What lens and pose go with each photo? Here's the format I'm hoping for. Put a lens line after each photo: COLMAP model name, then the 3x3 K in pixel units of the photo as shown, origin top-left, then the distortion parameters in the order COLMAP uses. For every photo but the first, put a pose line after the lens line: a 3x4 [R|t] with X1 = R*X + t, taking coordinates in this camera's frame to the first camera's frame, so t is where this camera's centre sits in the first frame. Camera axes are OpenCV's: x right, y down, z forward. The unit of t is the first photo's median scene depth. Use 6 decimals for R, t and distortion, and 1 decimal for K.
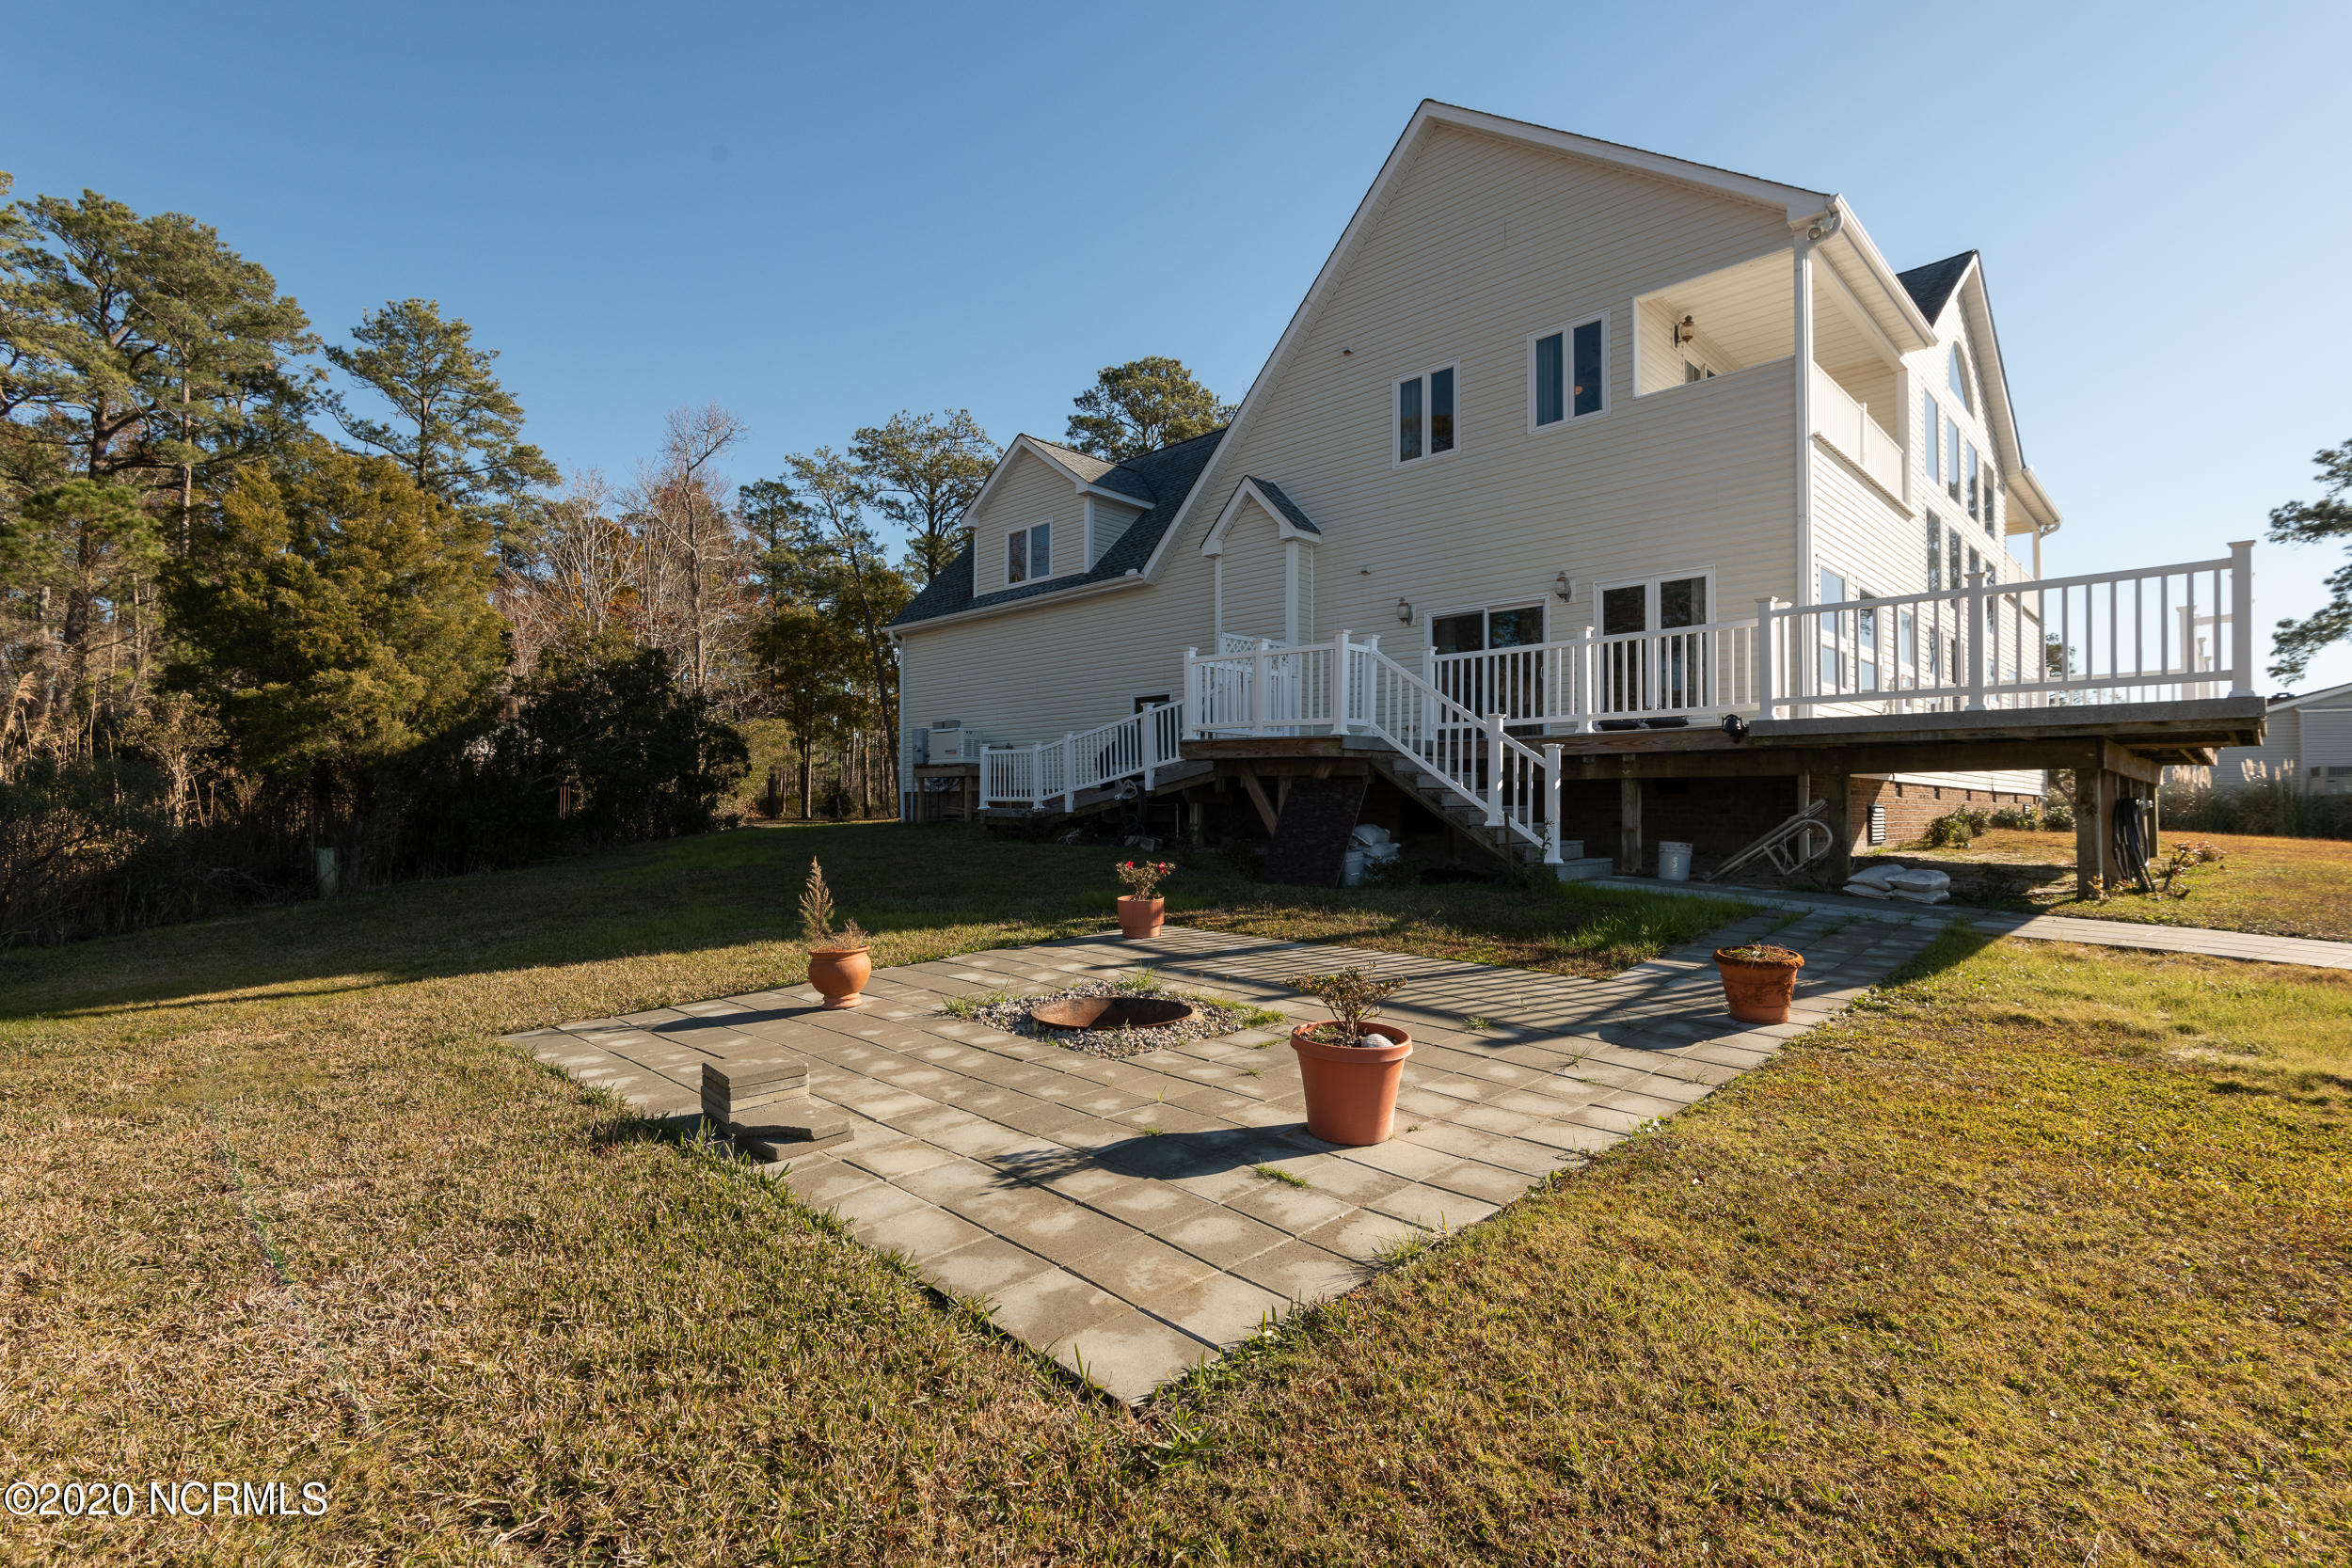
lens RADIAL K [[1085.1, 0, 1159.0], [0, 1085.1, 777.4], [0, 0, 1]] dist [0.016818, -0.000081]
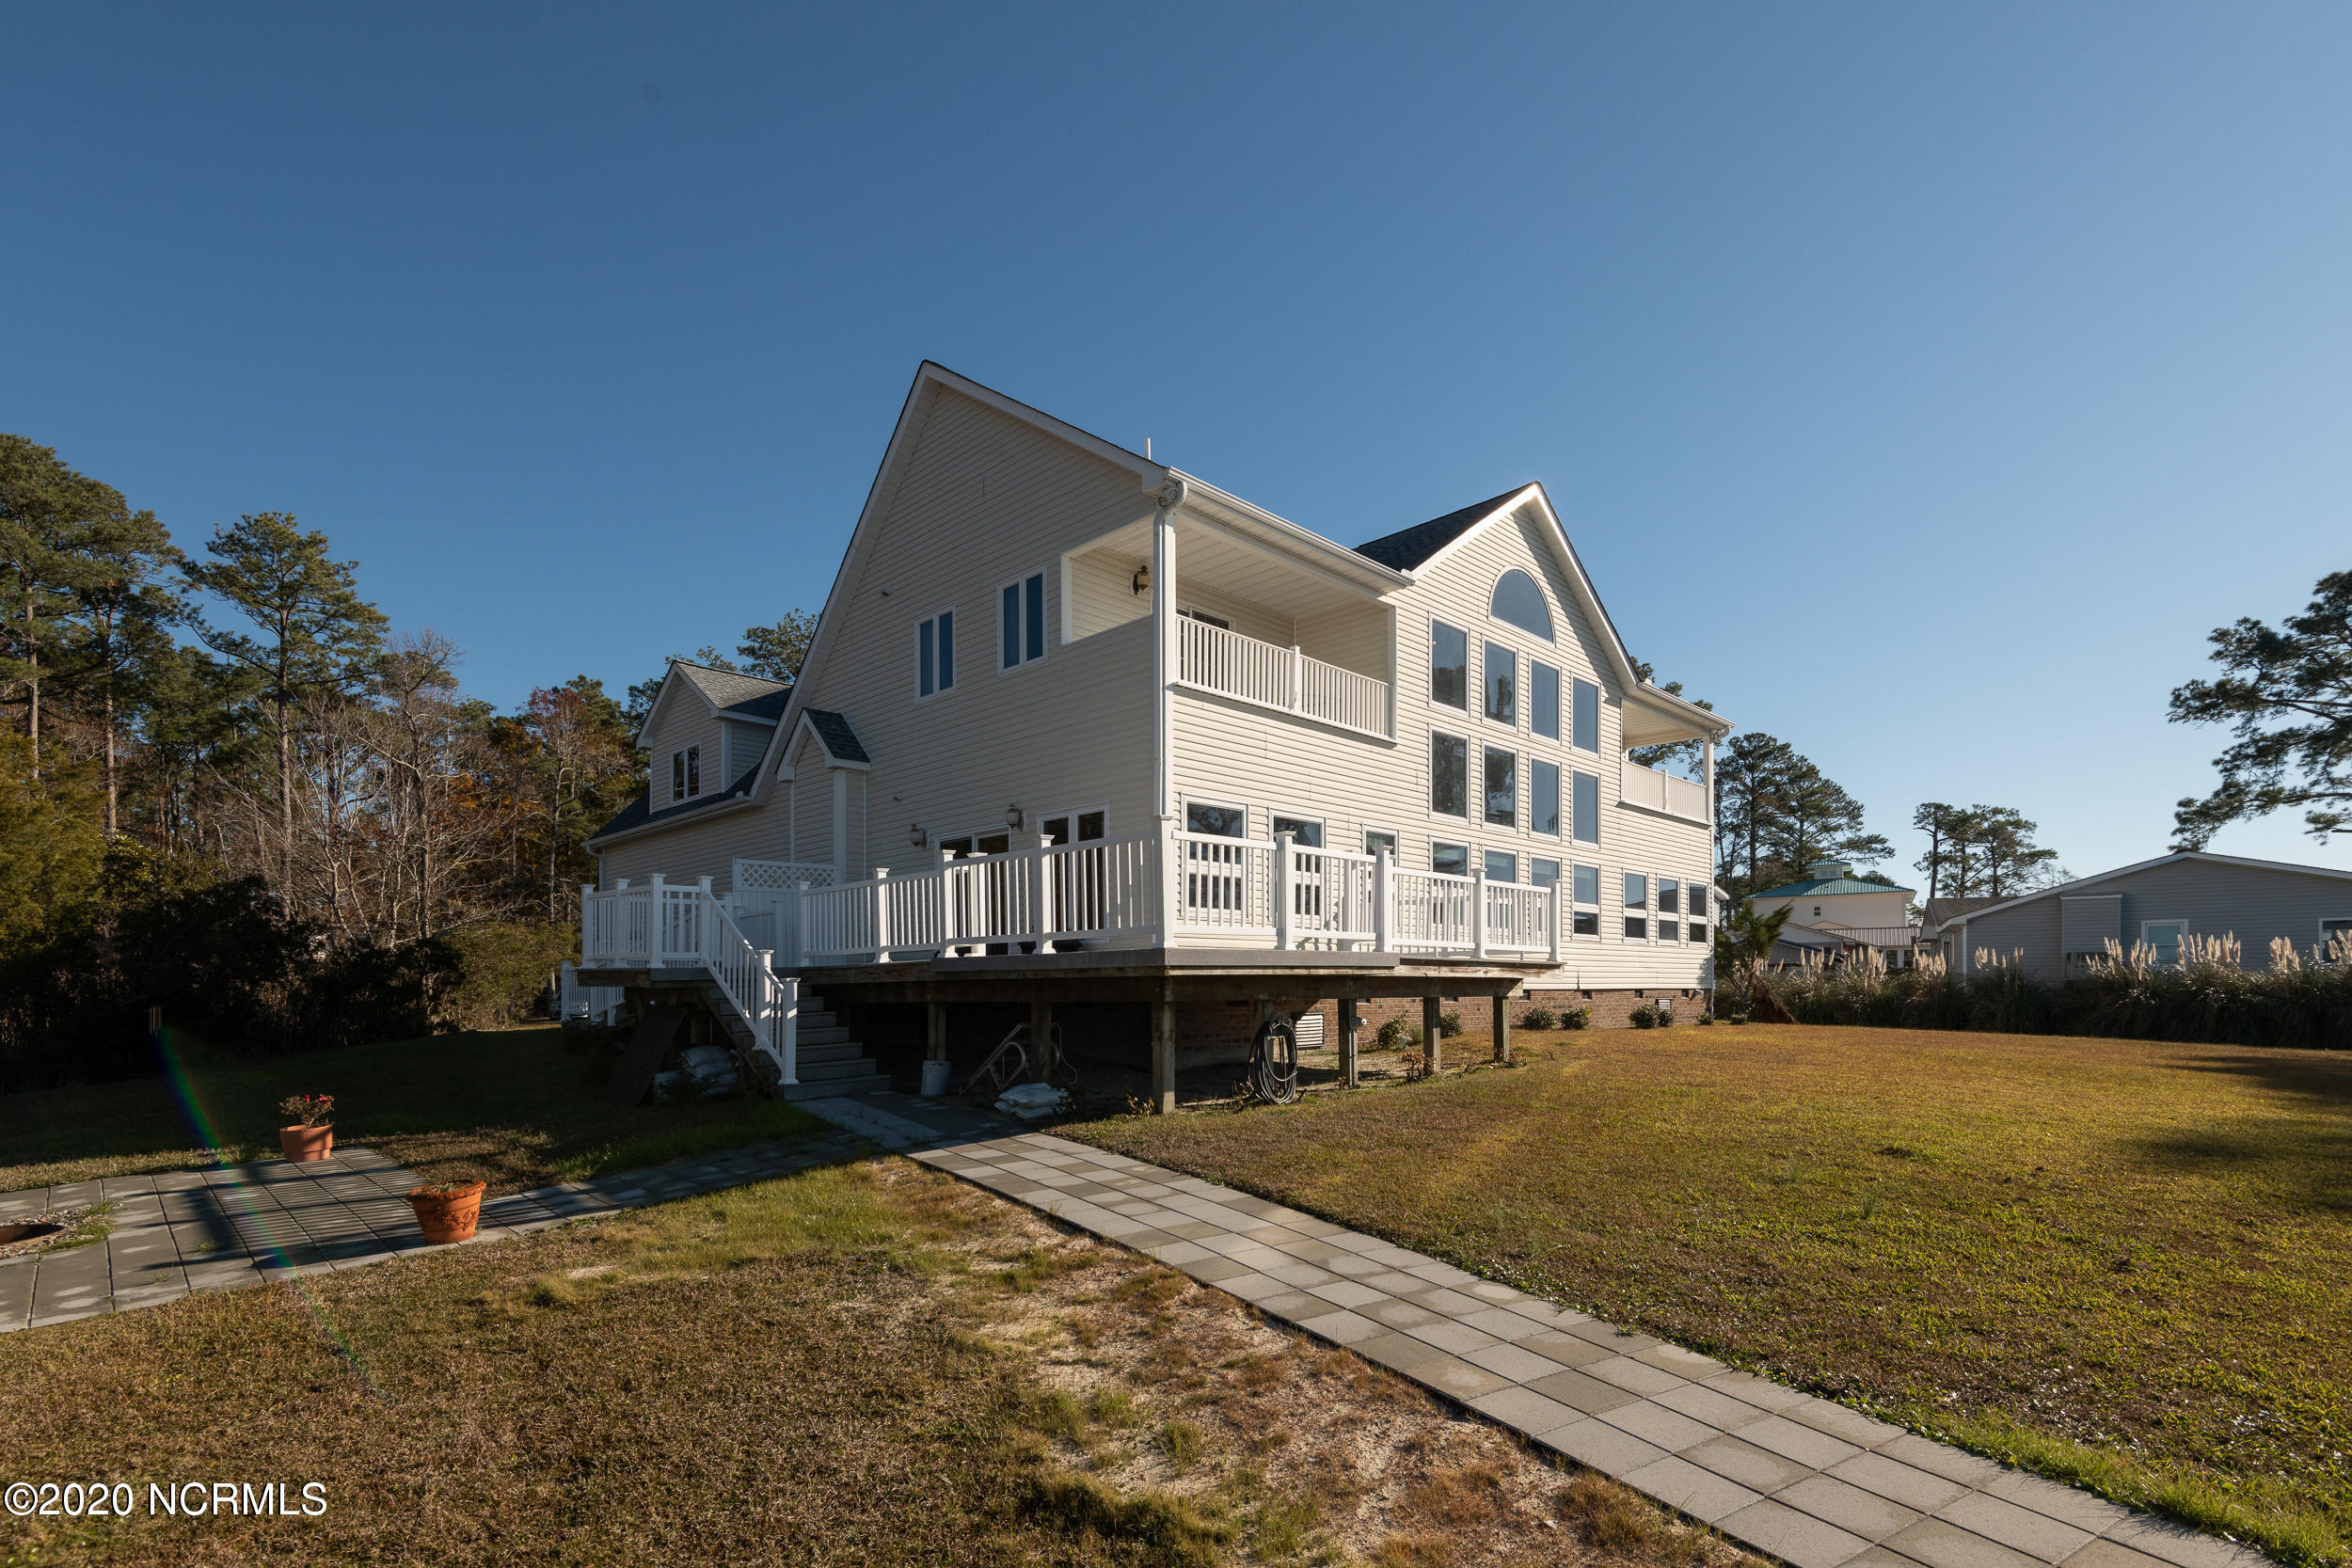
lens RADIAL K [[1085.9, 0, 1140.5], [0, 1085.9, 984.5], [0, 0, 1]] dist [0.002220, 0.009308]
pose [[0.999881, -0.009046, -0.012518, 0.148638], [0.009321, 0.999712, 0.022112, -0.009160], [0.012314, -0.022226, 0.999677, -0.025757]]
